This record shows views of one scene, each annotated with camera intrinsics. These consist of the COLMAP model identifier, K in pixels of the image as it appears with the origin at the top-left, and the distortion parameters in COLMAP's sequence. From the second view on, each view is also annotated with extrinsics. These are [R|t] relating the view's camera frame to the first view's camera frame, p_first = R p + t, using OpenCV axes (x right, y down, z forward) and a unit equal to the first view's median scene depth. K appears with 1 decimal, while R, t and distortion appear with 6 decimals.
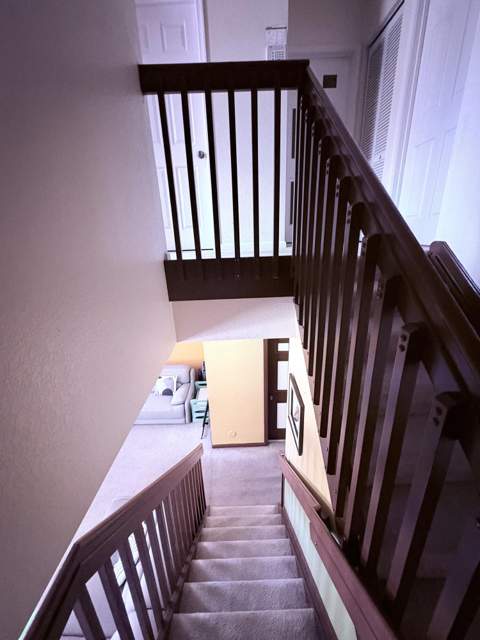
lens RADIAL K [[257.1, 0, 239.6], [0, 257.1, 321.2], [0, 0, 1]] dist [-0.000802, 0.000413]
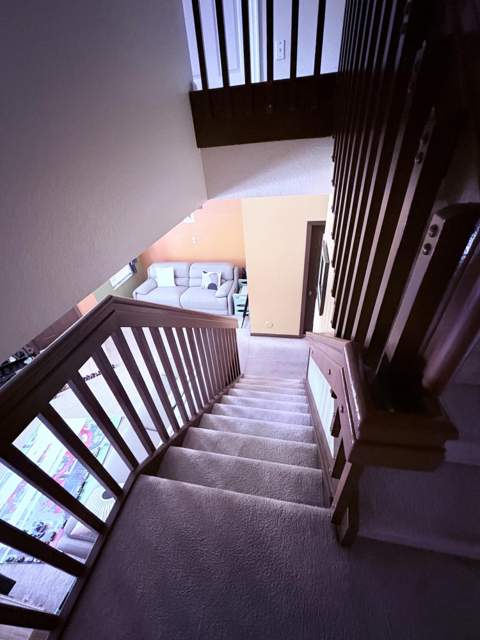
lens RADIAL K [[257.1, 0, 238.7], [0, 257.1, 322.3], [0, 0, 1]] dist [-0.000802, 0.000413]
pose [[0.978956, 0.084706, -0.185660, 0.042211], [-0.023415, 0.950399, 0.310151, 0.092482], [0.202723, -0.299277, 0.932382, -0.021952]]
